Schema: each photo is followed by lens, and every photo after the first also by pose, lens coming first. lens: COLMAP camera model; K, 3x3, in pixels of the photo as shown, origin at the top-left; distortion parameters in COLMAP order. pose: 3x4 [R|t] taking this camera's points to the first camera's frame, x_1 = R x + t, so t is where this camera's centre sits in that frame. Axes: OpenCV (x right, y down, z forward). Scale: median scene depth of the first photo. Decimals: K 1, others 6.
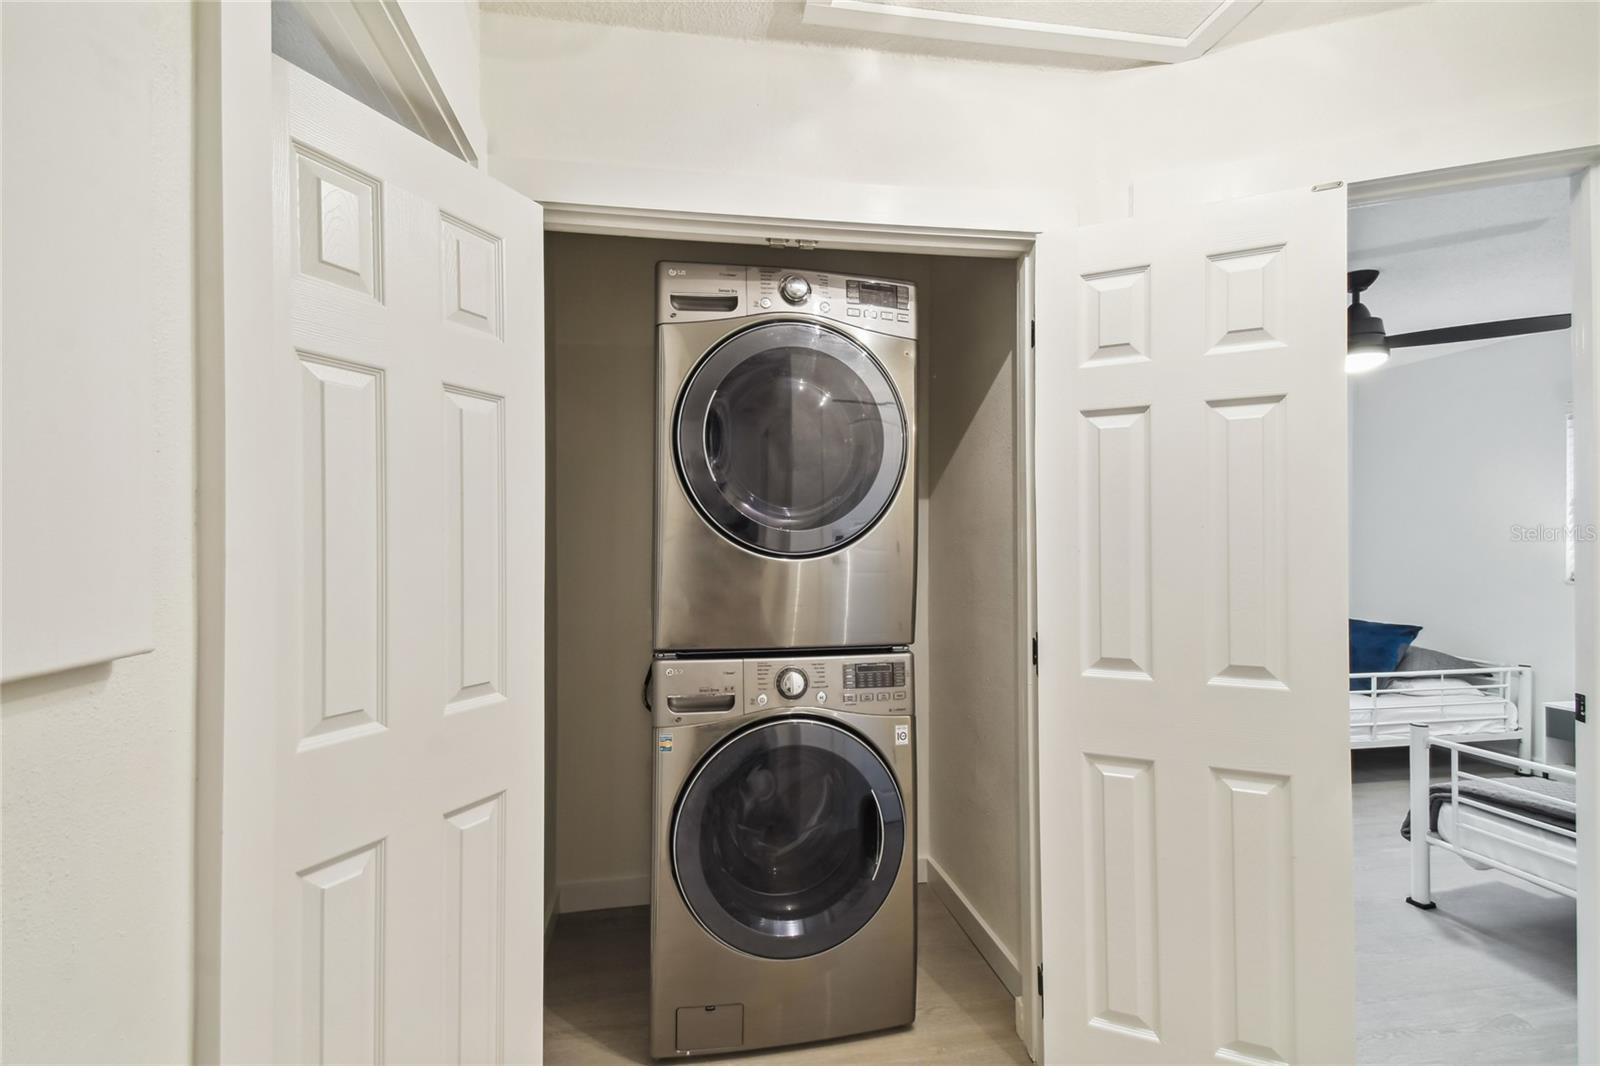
lens RADIAL K [[703.3, 0, 800.0], [0, 703.3, 533.0], [0, 0, 1]] dist [0.061112, -0.029490]
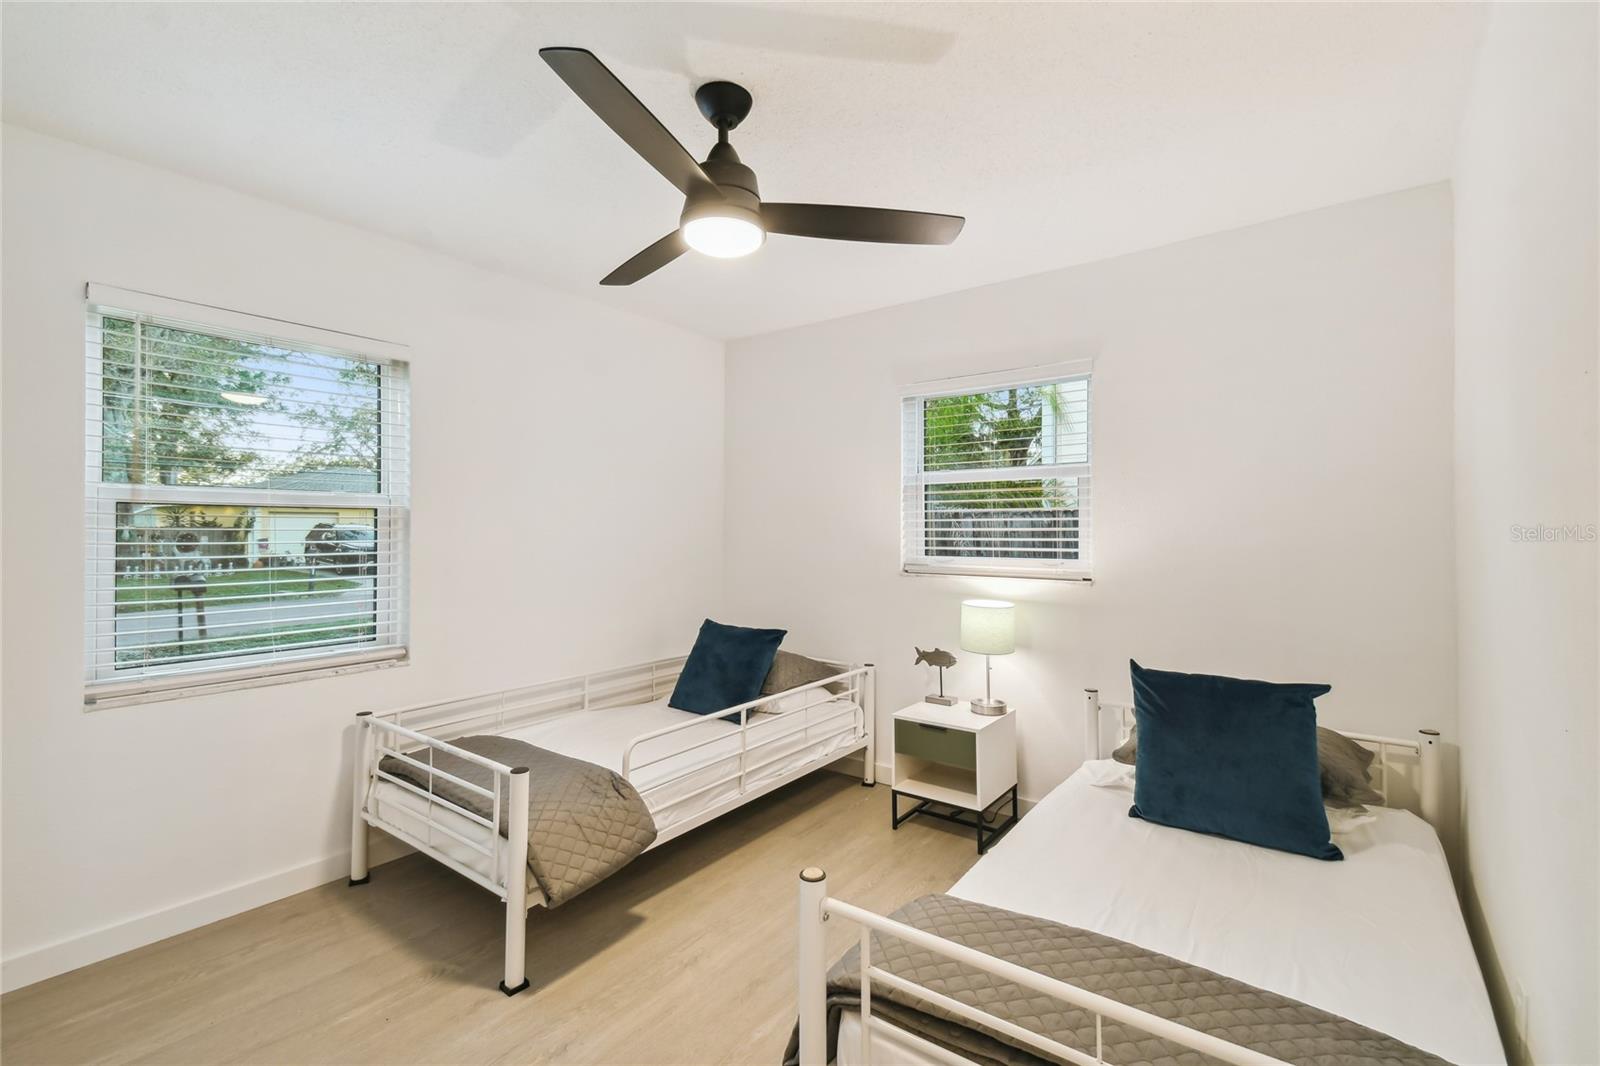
lens RADIAL K [[703.3, 0, 800.0], [0, 703.3, 533.0], [0, 0, 1]] dist [0.061112, -0.029490]
pose [[0.726803, -0.000279, 0.686846, 0.321593], [-0.002898, 0.999990, 0.003472, 0.012059], [-0.686840, -0.004514, 0.726795, 0.412881]]
